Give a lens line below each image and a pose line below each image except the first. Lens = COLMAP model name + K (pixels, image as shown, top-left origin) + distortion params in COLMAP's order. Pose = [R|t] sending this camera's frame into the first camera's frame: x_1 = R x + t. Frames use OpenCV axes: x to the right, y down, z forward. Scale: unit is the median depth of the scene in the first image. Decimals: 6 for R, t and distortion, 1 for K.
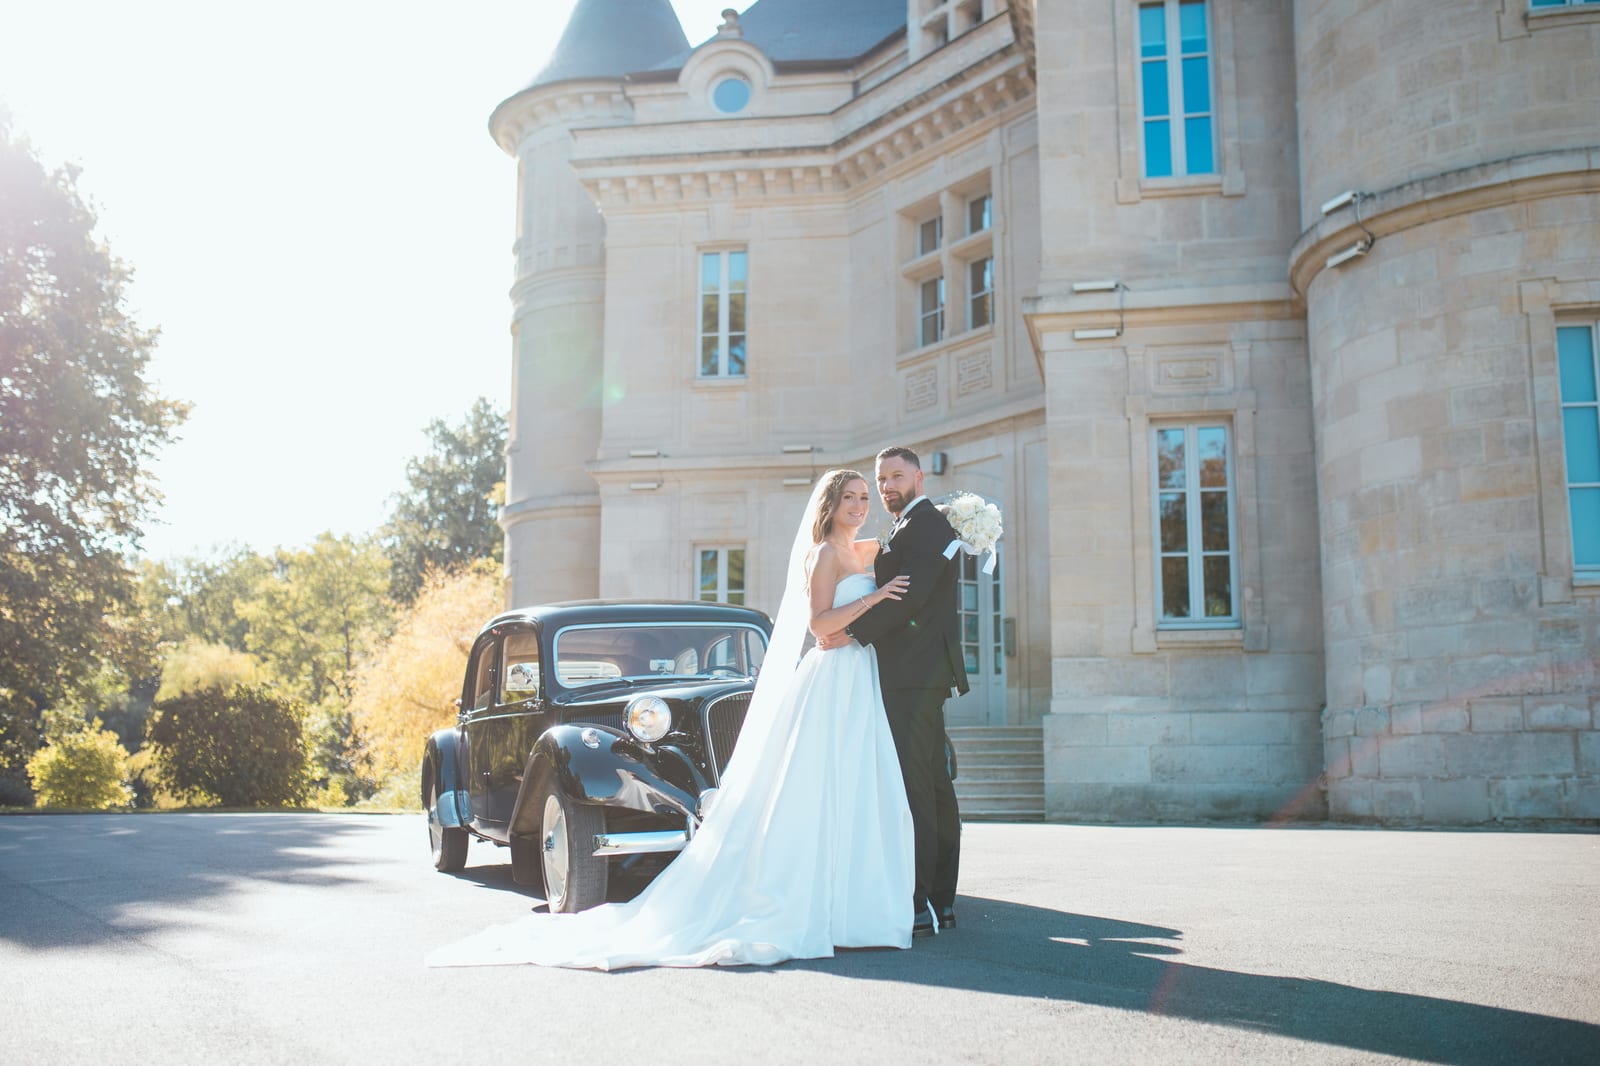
lens RADIAL K [[1598.3, 0, 800.0], [0, 1598.3, 533.0], [0, 0, 1]] dist [-0.064245, 0.094024]
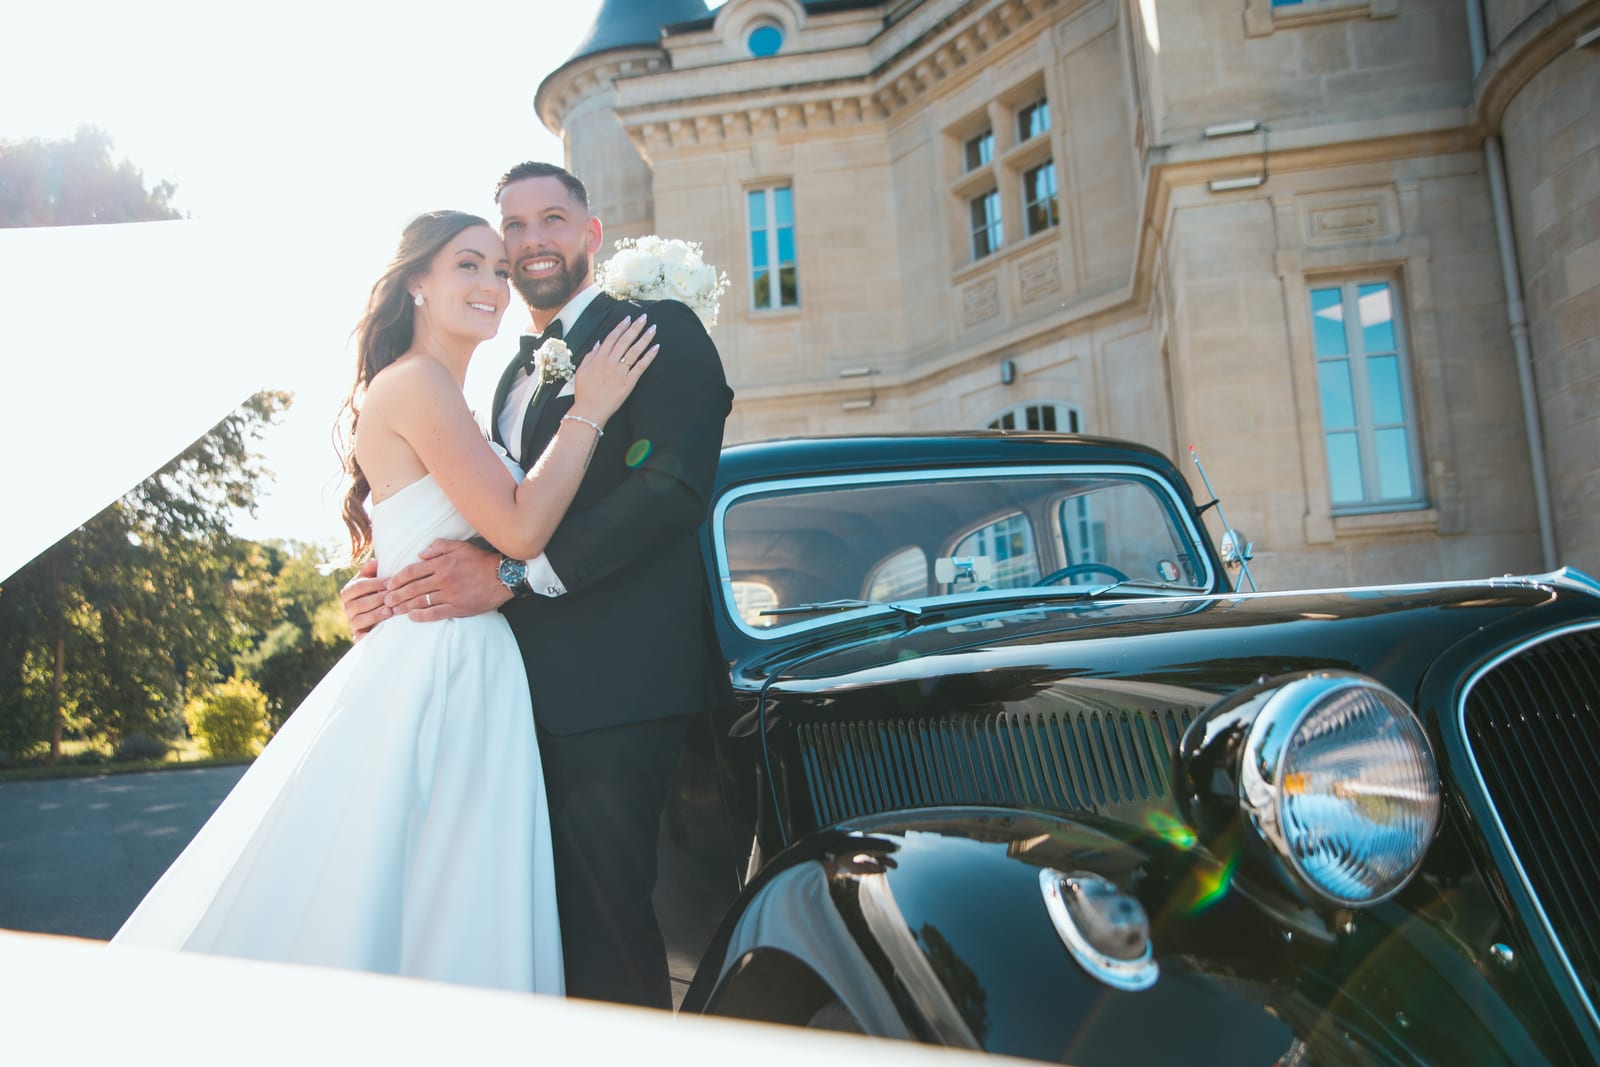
lens RADIAL K [[1203.3, 0, 799.5], [0, 1203.3, 543.6], [0, 0, 1]] dist [-0.094012, 0.094176]
pose [[0.998329, -0.057753, 0.002104, -0.050637], [0.057607, 0.997393, 0.043459, 0.022934], [-0.004608, -0.043265, 0.999053, 0.263413]]
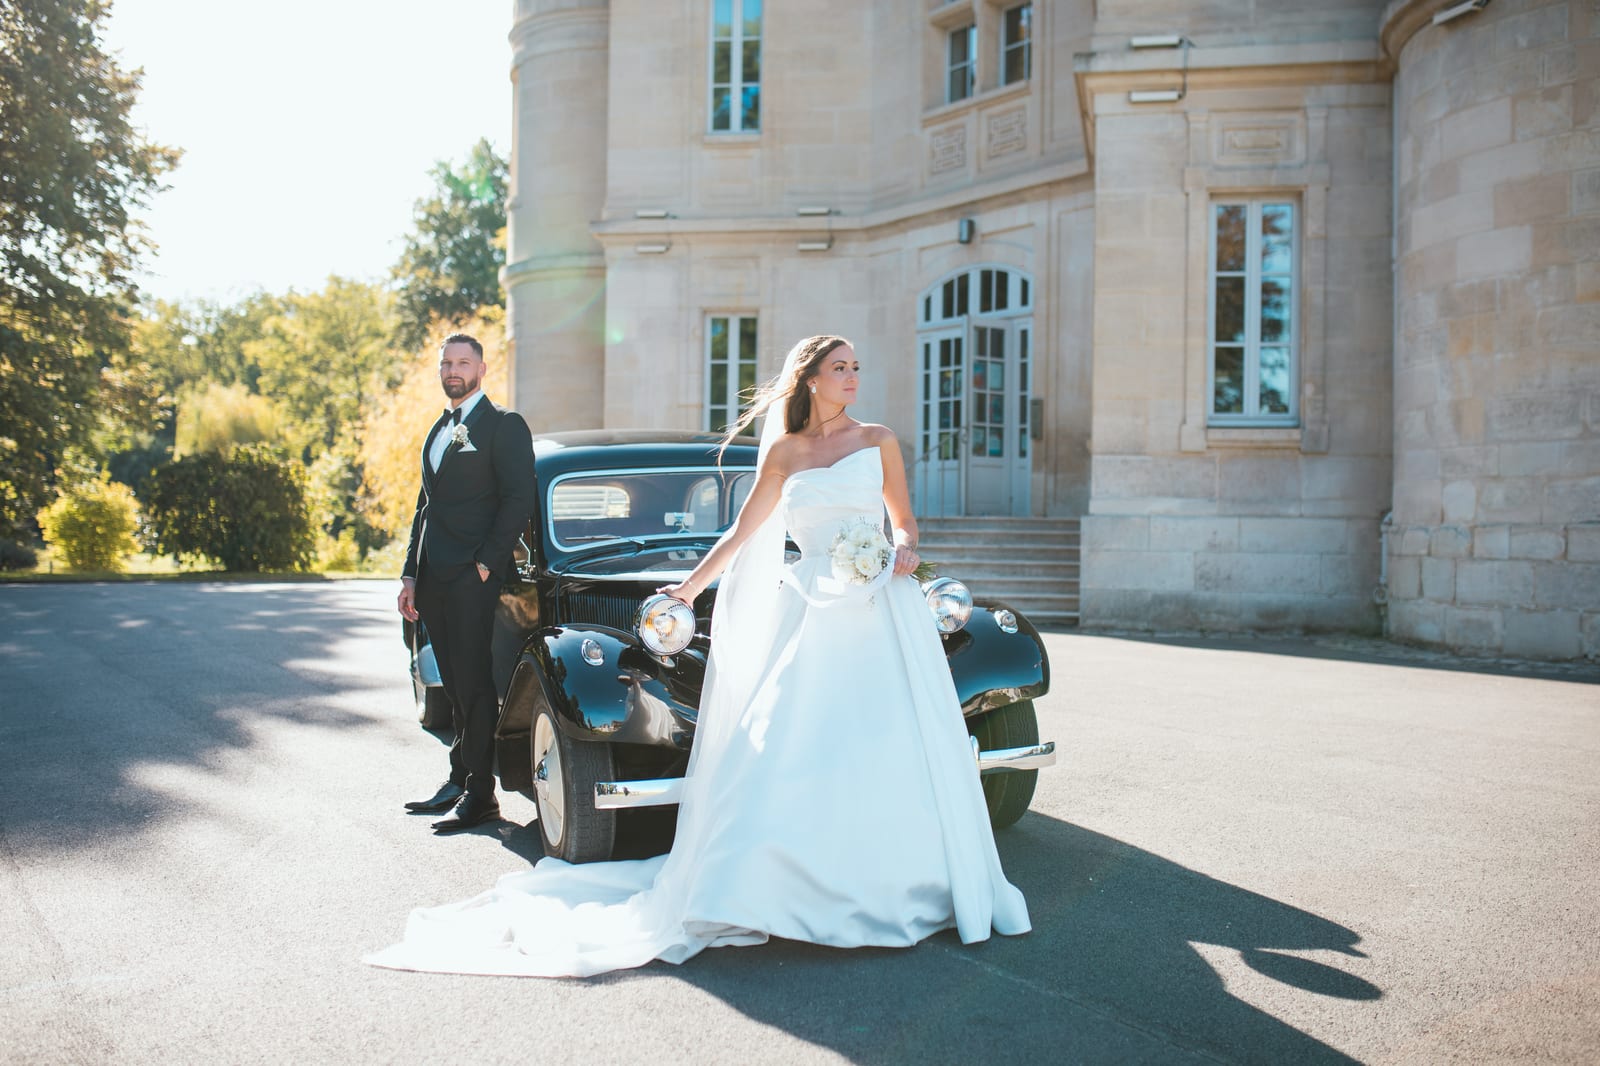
lens RADIAL K [[1539.5, 0, 800.0], [0, 1539.5, 533.0], [0, 0, 1]] dist [-0.064850, 0.097910]
pose [[0.999920, 0.012580, 0.001257, -0.009643], [-0.012615, 0.986238, 0.164852, -0.016515], [0.000834, -0.164855, 0.986317, 0.082331]]
